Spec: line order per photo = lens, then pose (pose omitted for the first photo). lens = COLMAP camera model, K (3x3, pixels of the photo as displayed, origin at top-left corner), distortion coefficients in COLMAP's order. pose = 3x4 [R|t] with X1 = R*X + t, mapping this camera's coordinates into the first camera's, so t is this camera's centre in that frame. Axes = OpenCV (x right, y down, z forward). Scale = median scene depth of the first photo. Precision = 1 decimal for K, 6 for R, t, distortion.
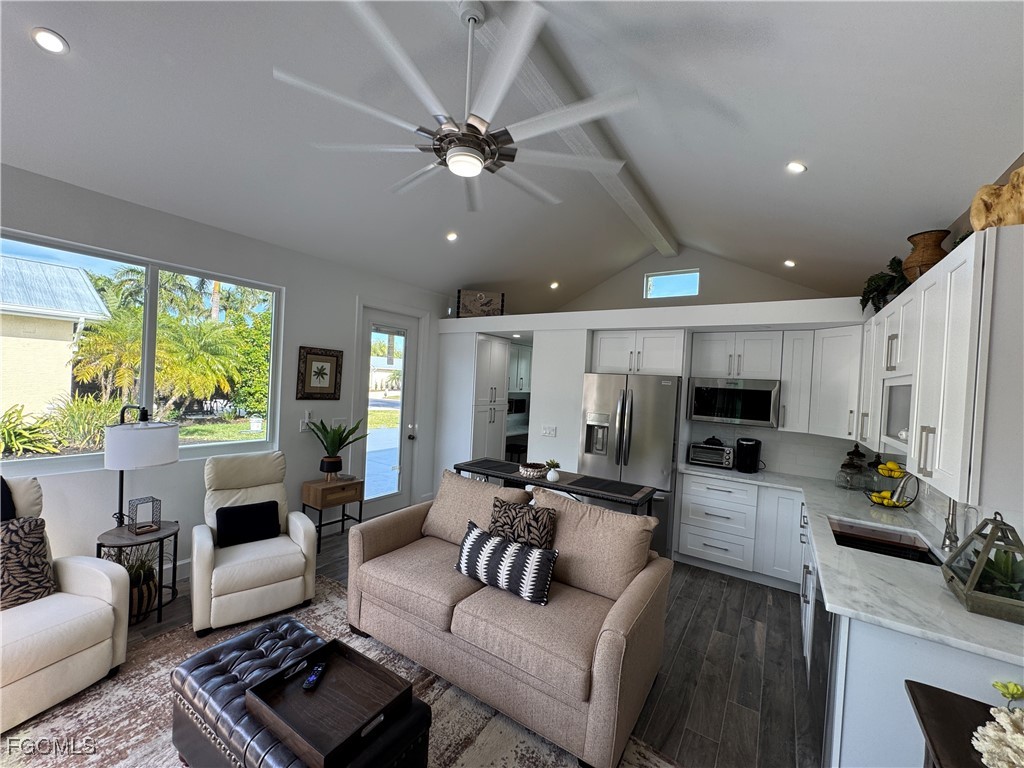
lens RADIAL K [[408.7, 0, 509.4], [0, 408.7, 384.3], [0, 0, 1]] dist [-0.001787, 0.000008]
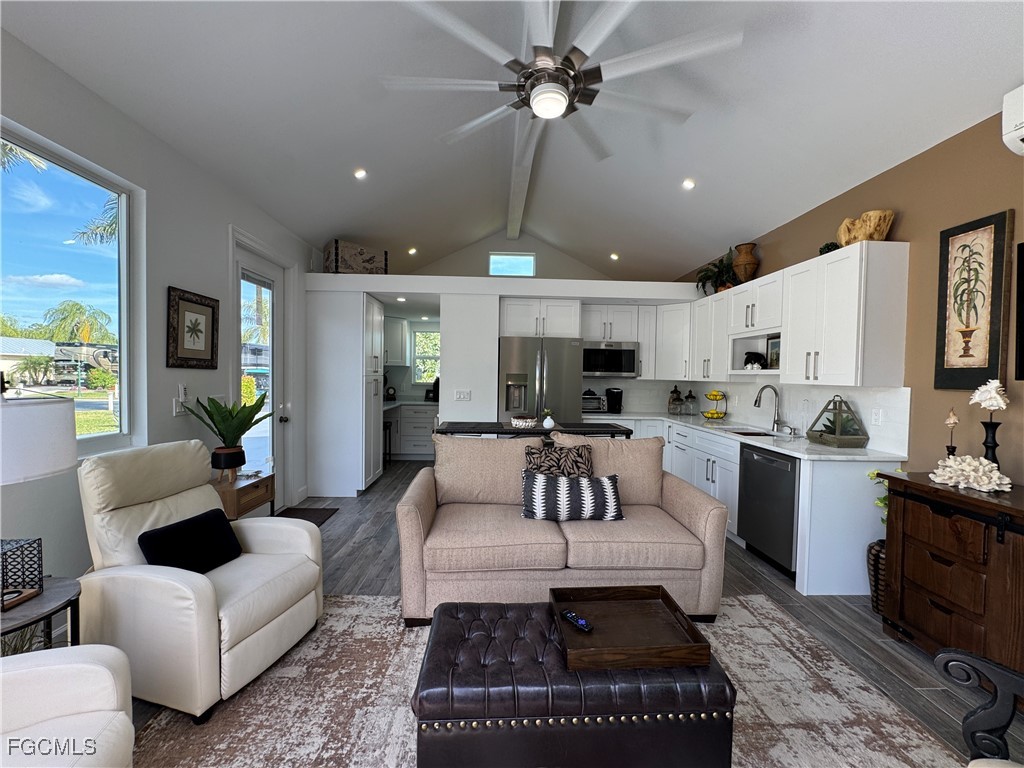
lens RADIAL K [[408.7, 0, 509.4], [0, 408.7, 384.3], [0, 0, 1]] dist [-0.001787, 0.000008]
pose [[0.811962, -0.052693, 0.581327, -0.446073], [0.030746, 0.998395, 0.047553, 0.049280], [-0.582899, -0.020738, 0.812280, 0.136544]]
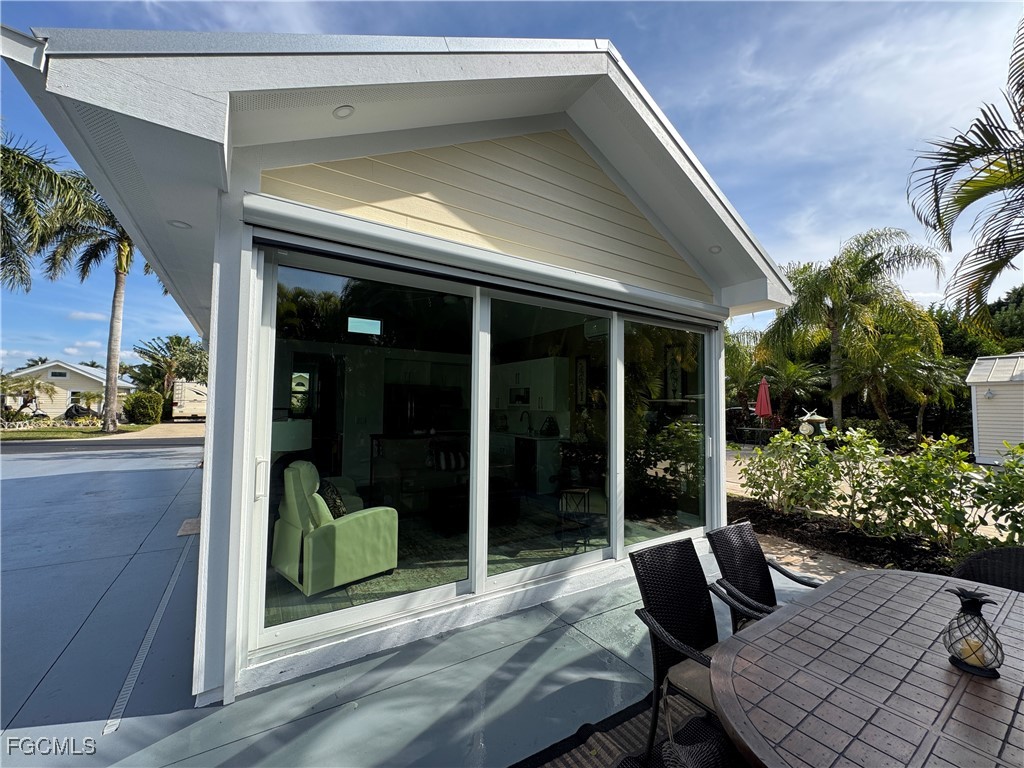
lens RADIAL K [[408.7, 0, 509.4], [0, 408.7, 384.3], [0, 0, 1]] dist [-0.001787, 0.000008]
pose [[0.407760, 0.001564, 0.913088, -1.255328], [0.017265, 0.999807, -0.009422, 0.001029], [-0.912926, 0.019607, 0.407654, -0.185957]]
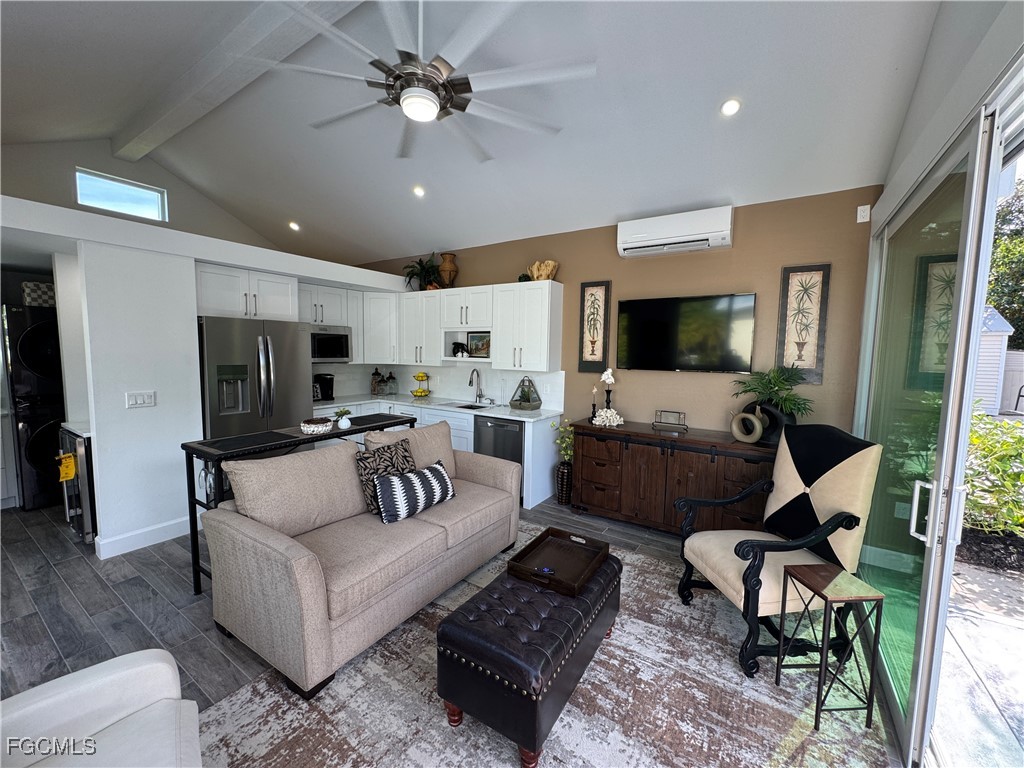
lens RADIAL K [[408.7, 0, 509.4], [0, 408.7, 384.3], [0, 0, 1]] dist [-0.001787, 0.000008]
pose [[-0.000234, -0.137430, 0.990511, -0.653871], [-0.007354, 0.990485, 0.137425, -0.010099], [-0.999973, -0.007252, -0.001243, 0.439982]]
